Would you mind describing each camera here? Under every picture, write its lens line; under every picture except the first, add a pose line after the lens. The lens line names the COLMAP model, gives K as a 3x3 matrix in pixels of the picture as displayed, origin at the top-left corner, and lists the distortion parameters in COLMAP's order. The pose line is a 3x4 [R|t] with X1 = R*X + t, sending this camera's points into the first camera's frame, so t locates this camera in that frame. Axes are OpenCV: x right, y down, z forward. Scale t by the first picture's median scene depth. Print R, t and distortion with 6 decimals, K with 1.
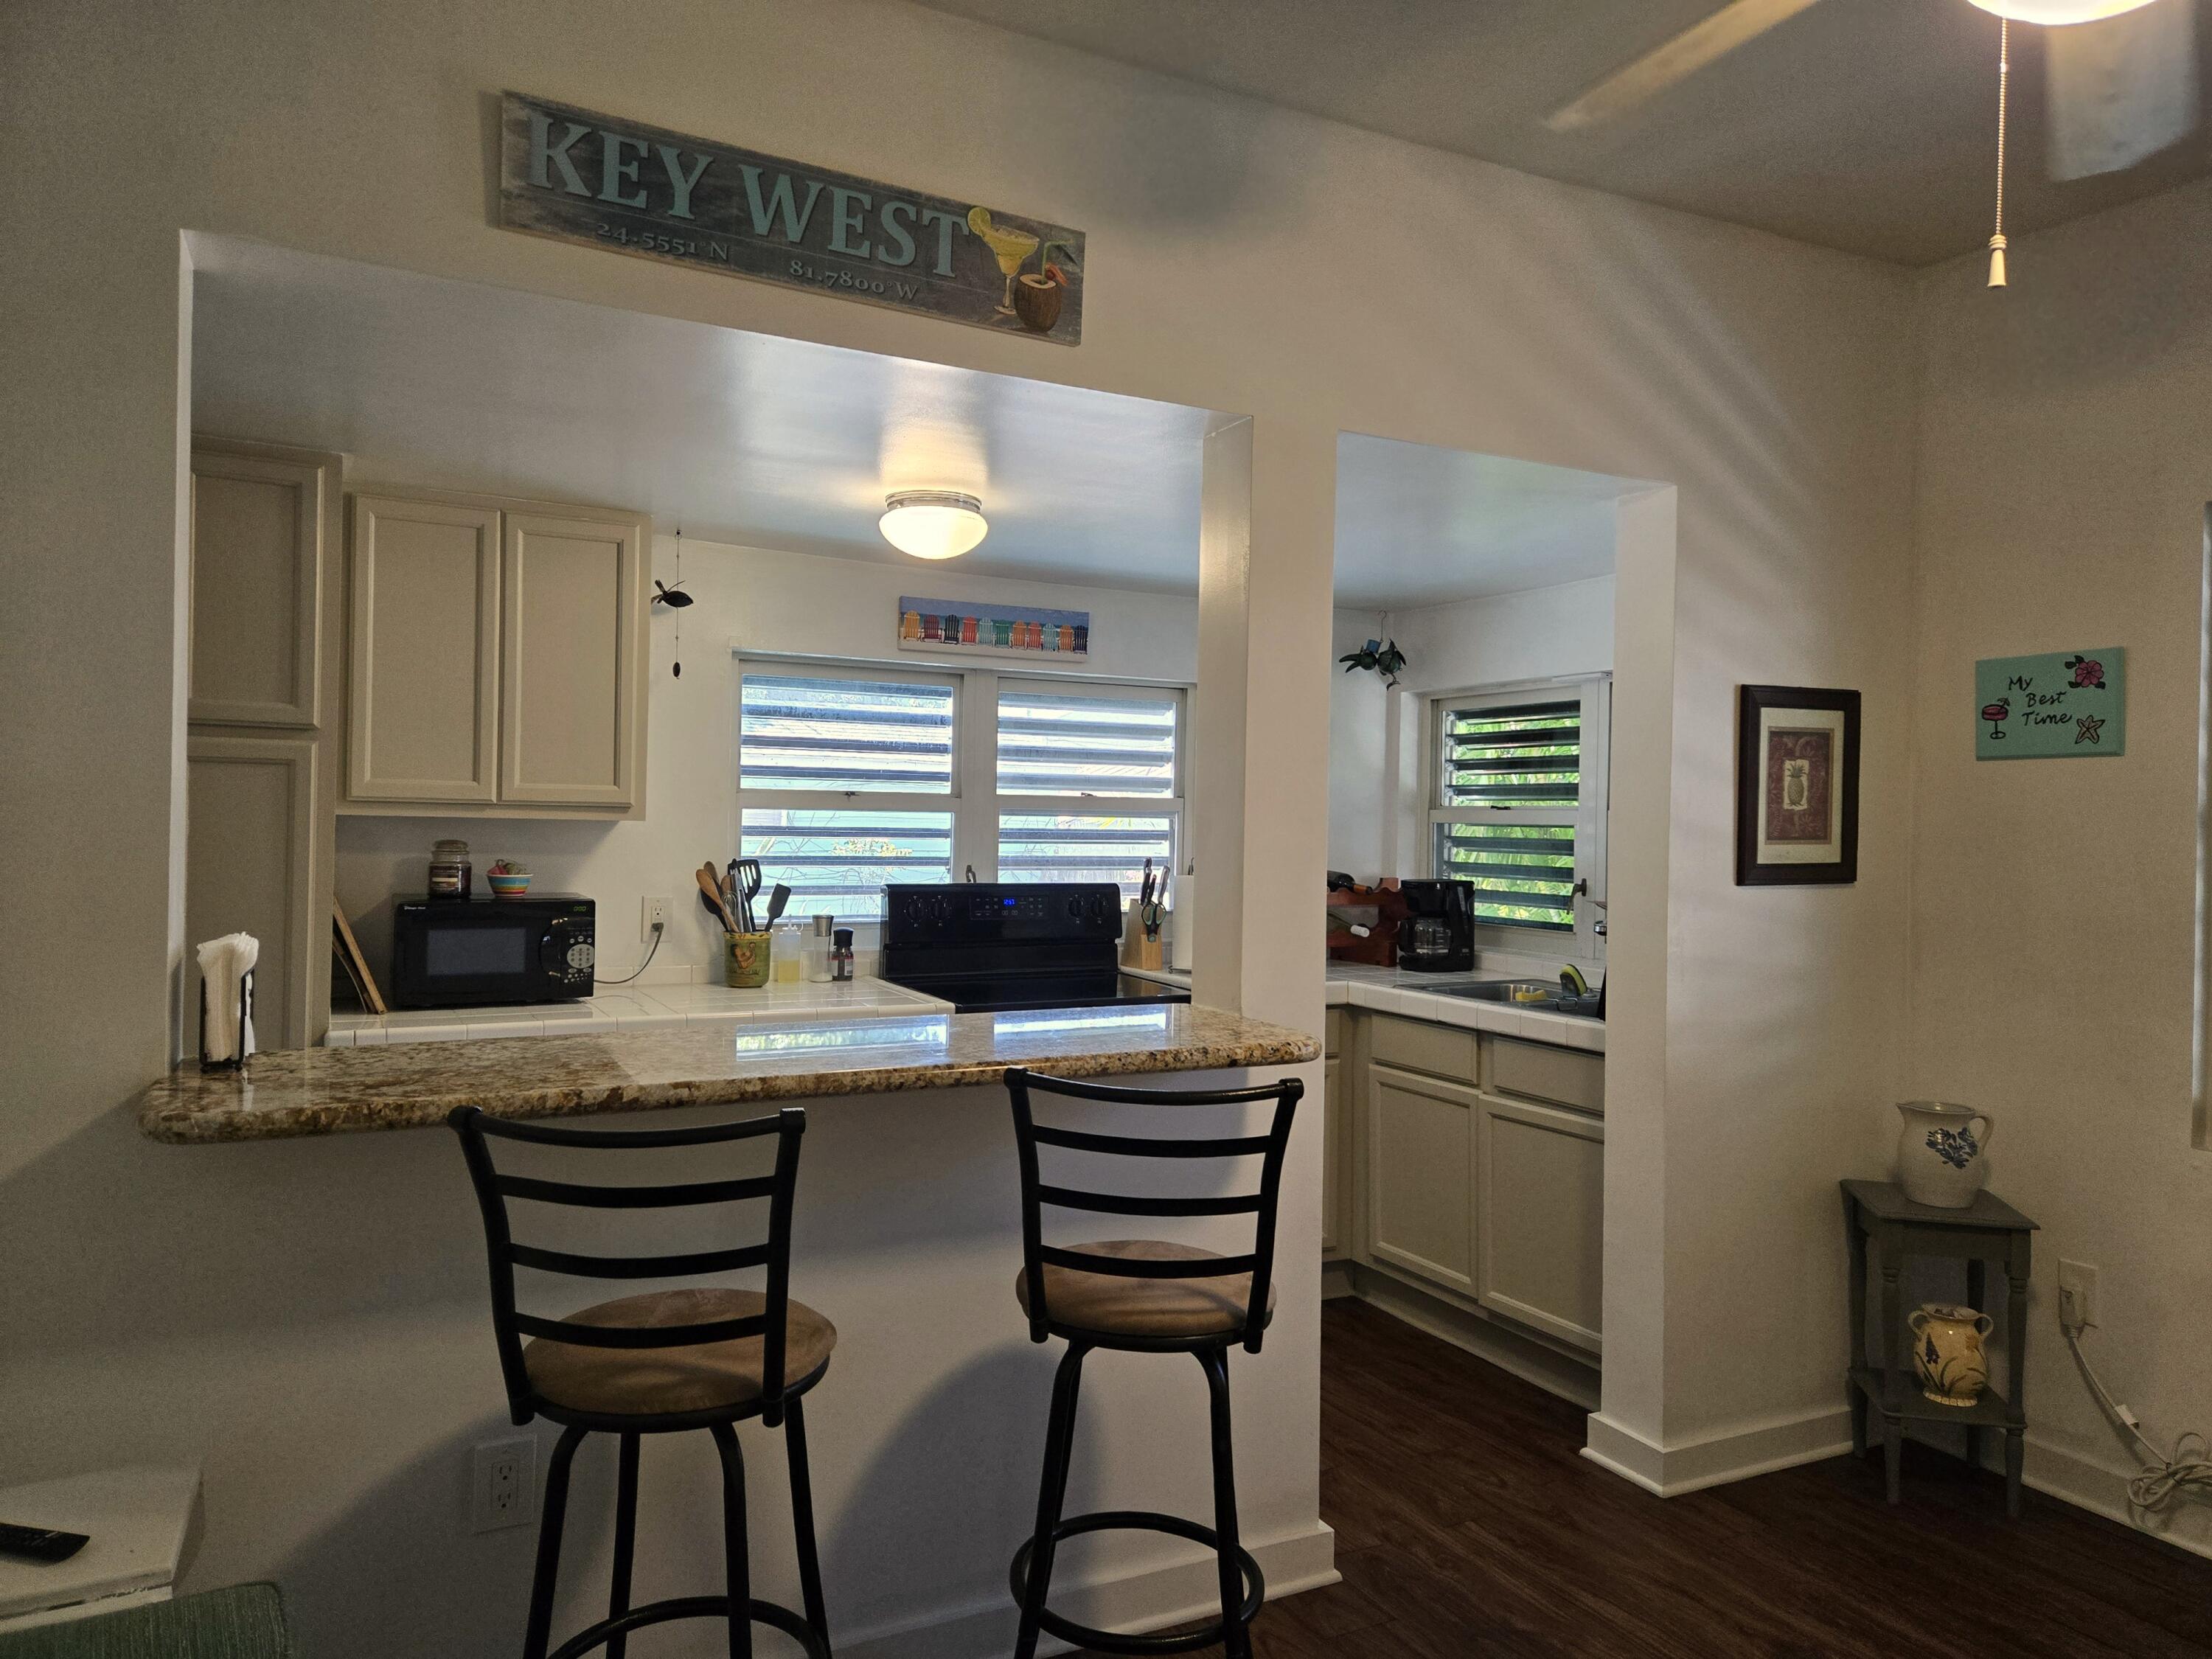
lens RADIAL K [[1484.7, 0, 1114.3], [0, 1484.7, 810.6], [0, 0, 1]] dist [0.066774, -0.051838]
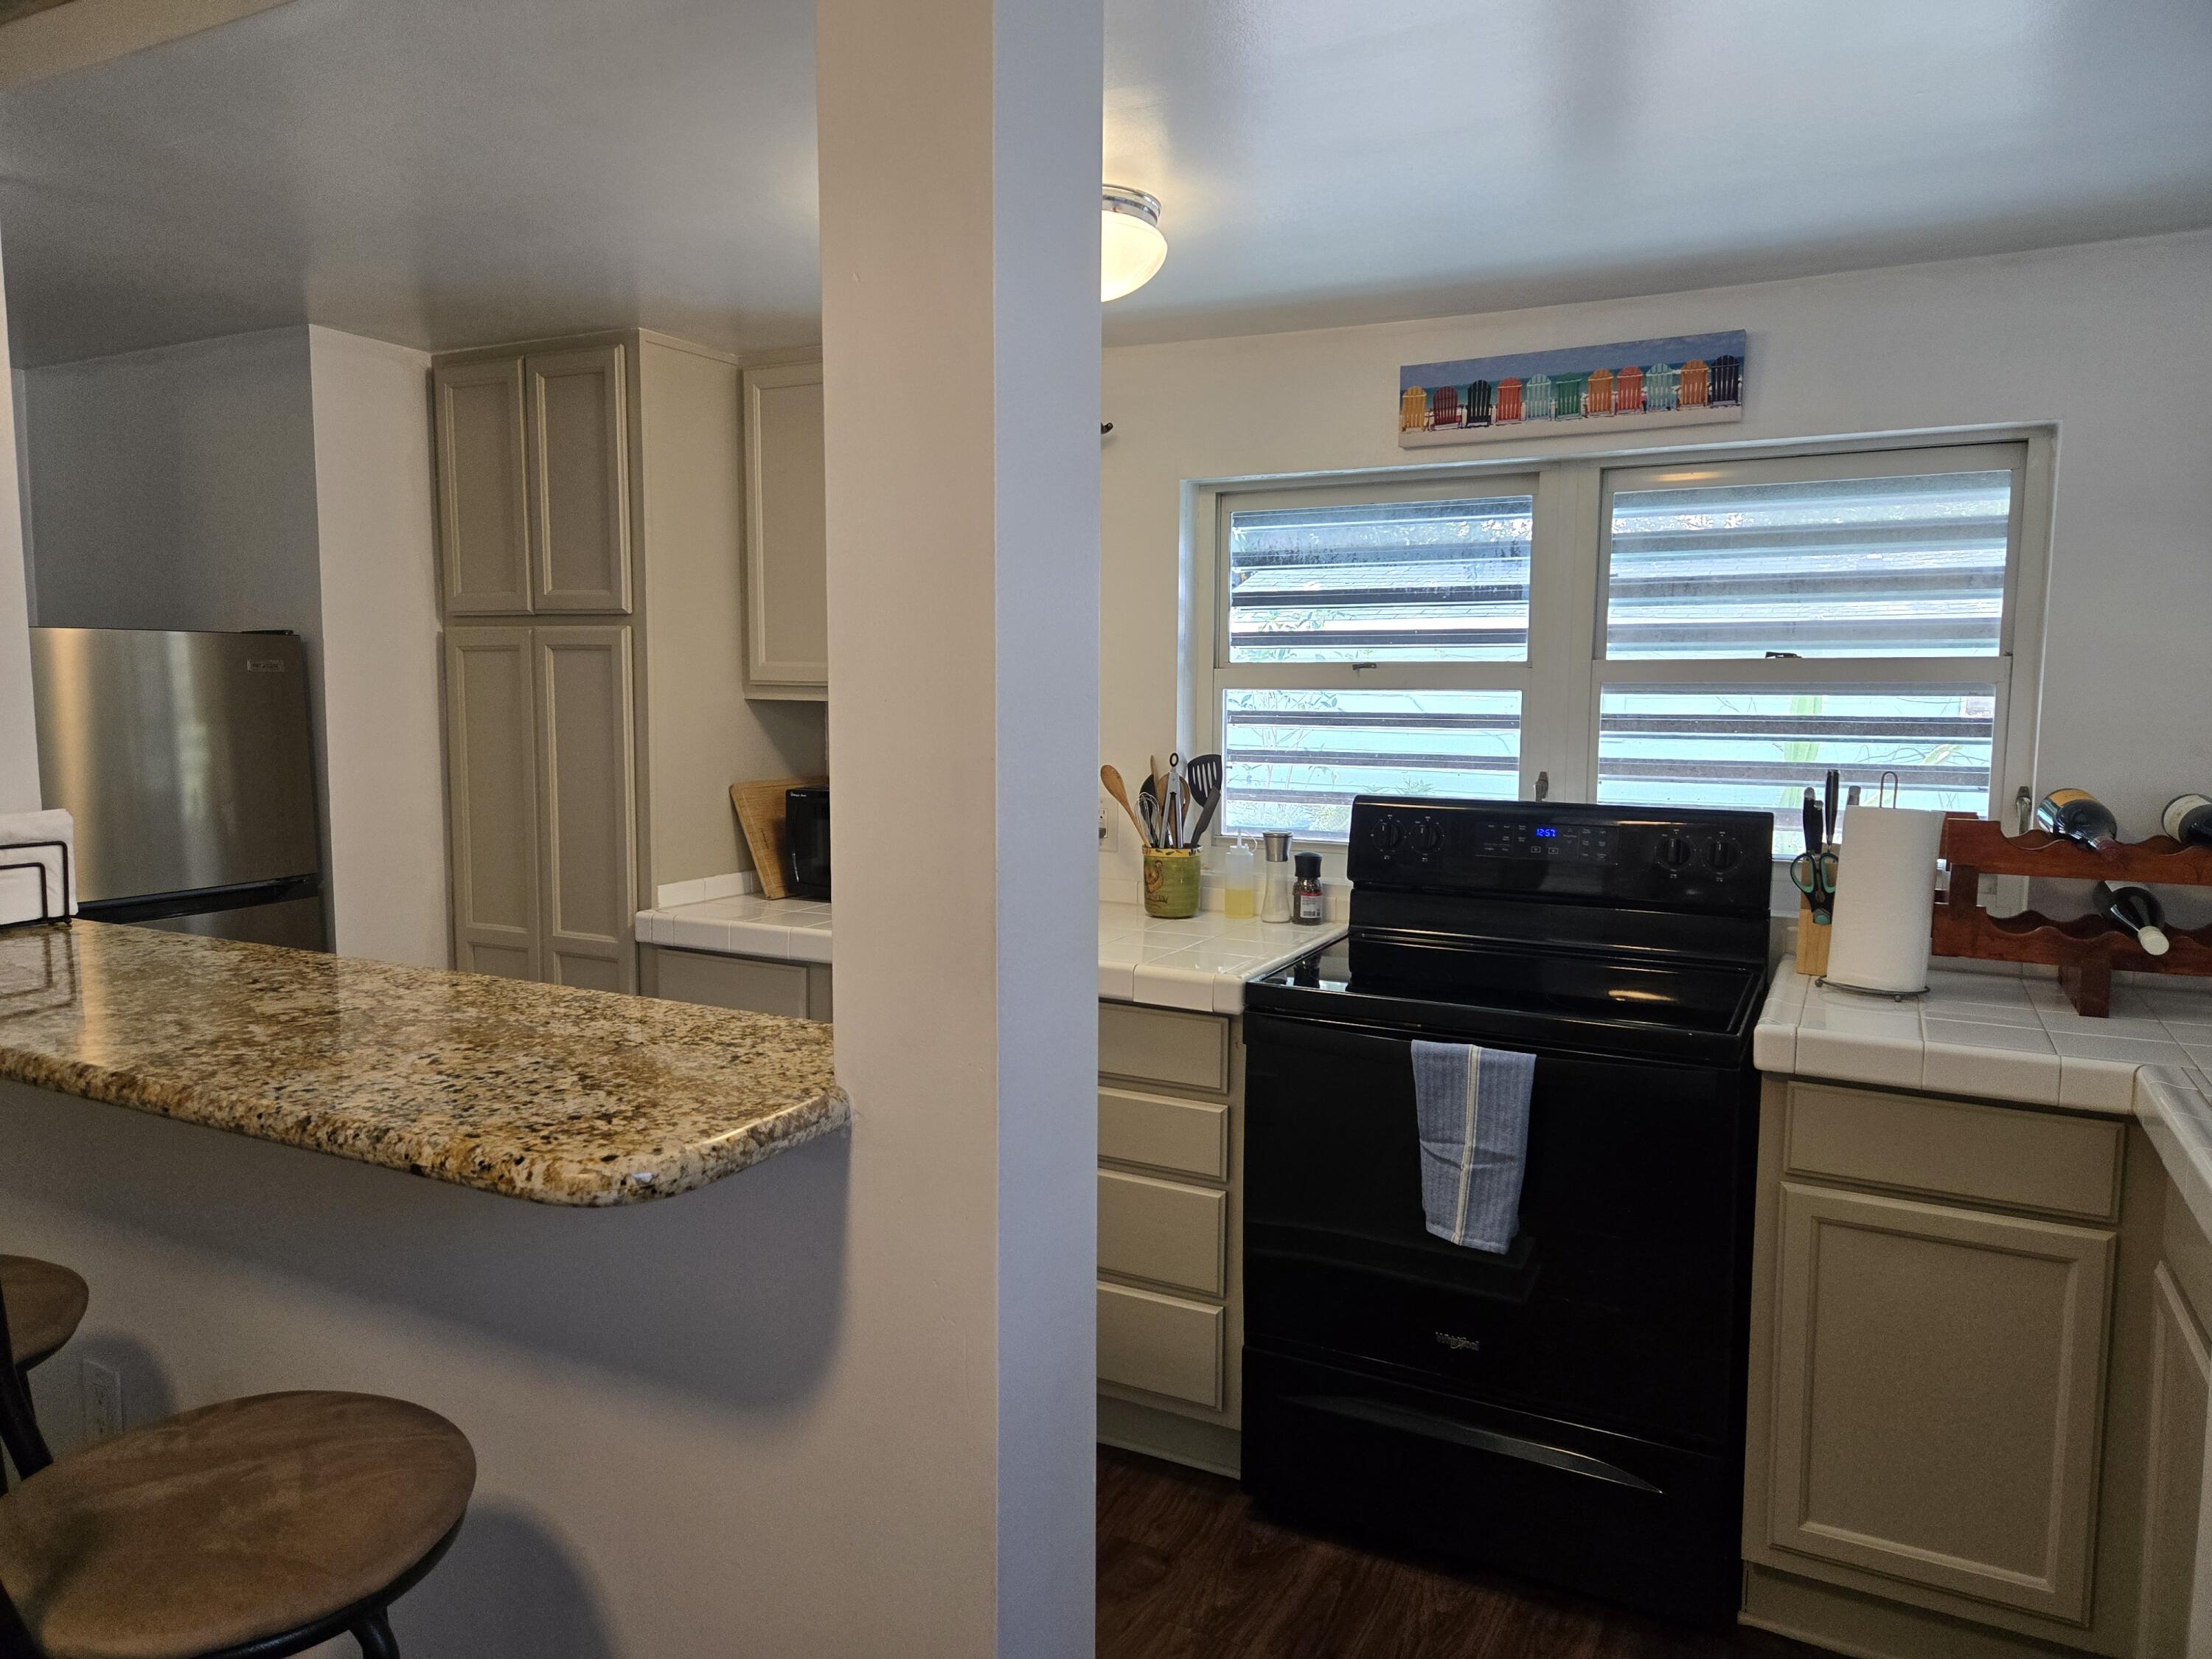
lens RADIAL K [[1484.7, 0, 1090.9], [0, 1484.7, 825.2], [0, 0, 1]] dist [0.066774, -0.051838]
pose [[0.559977, 0.064817, -0.825969, 0.357853], [0.007978, 0.996467, 0.083606, 0.004264], [0.828470, -0.053407, 0.557481, 0.511014]]
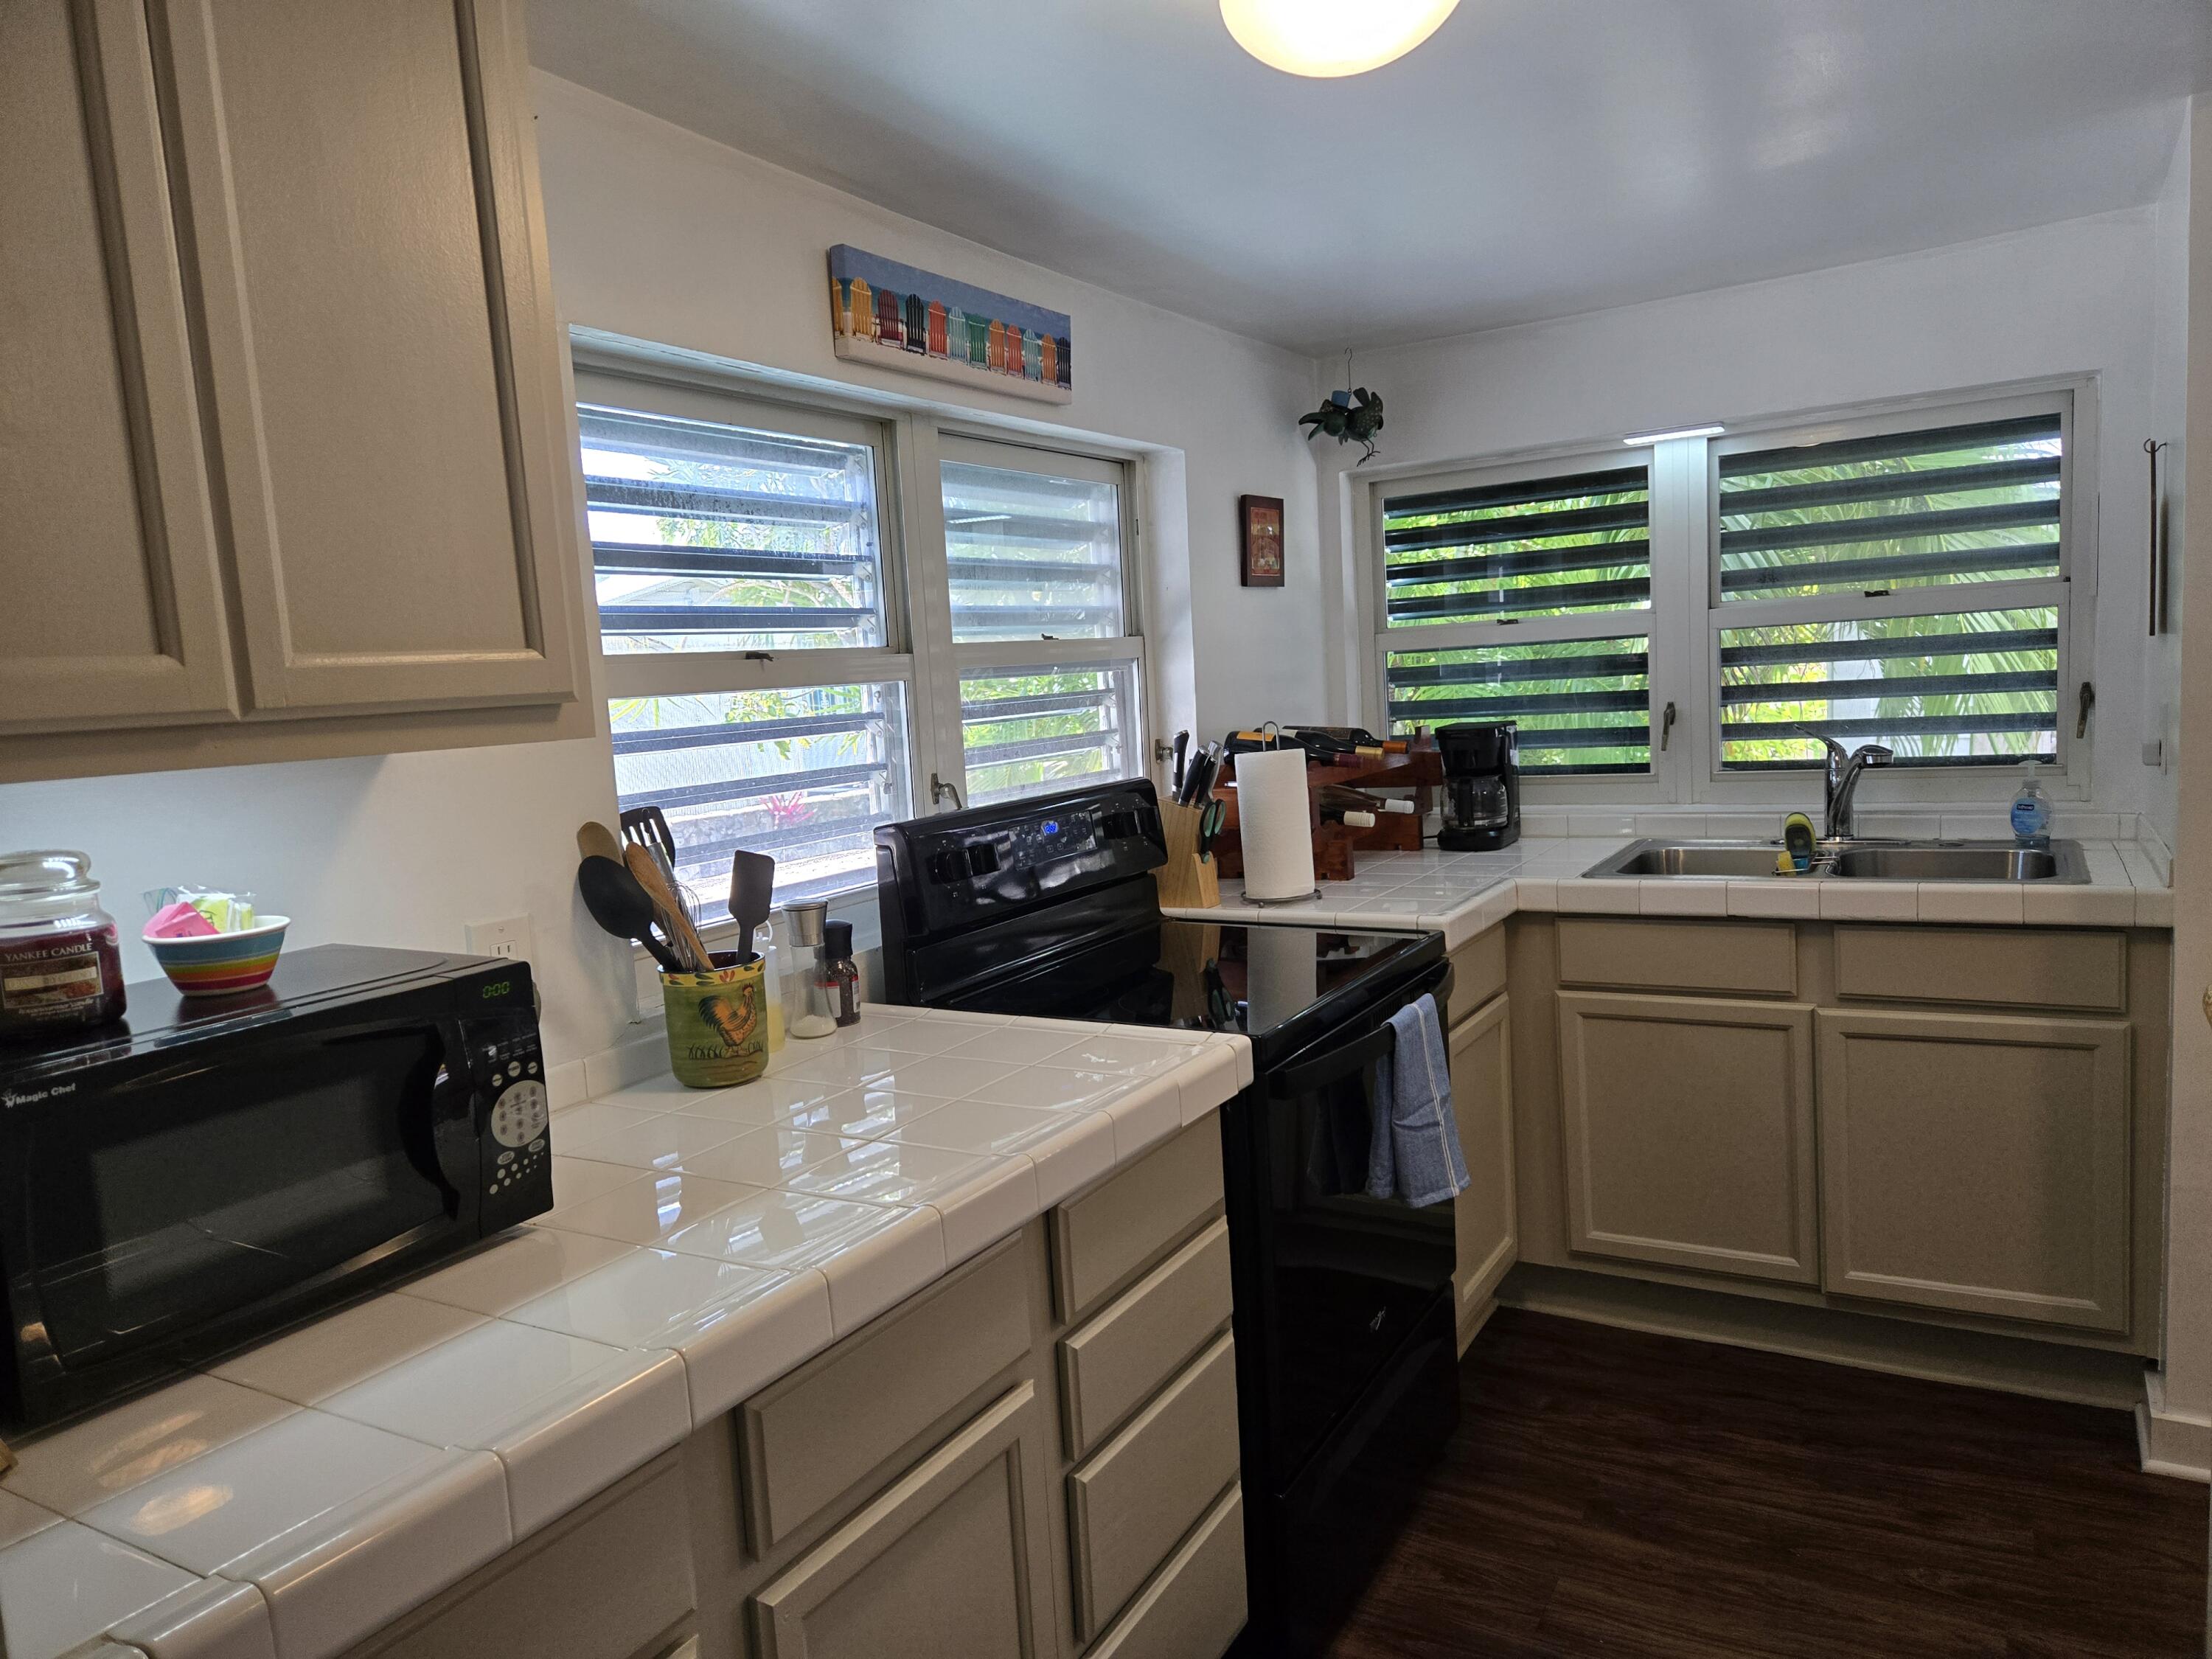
lens RADIAL K [[1484.7, 0, 1126.4], [0, 1484.7, 840.1], [0, 0, 1]] dist [0.066774, -0.051838]
pose [[0.846868, -0.132967, 0.514913, -0.354864], [0.076546, 0.988633, 0.129403, -0.005809], [-0.526266, -0.070172, 0.847420, 0.525835]]
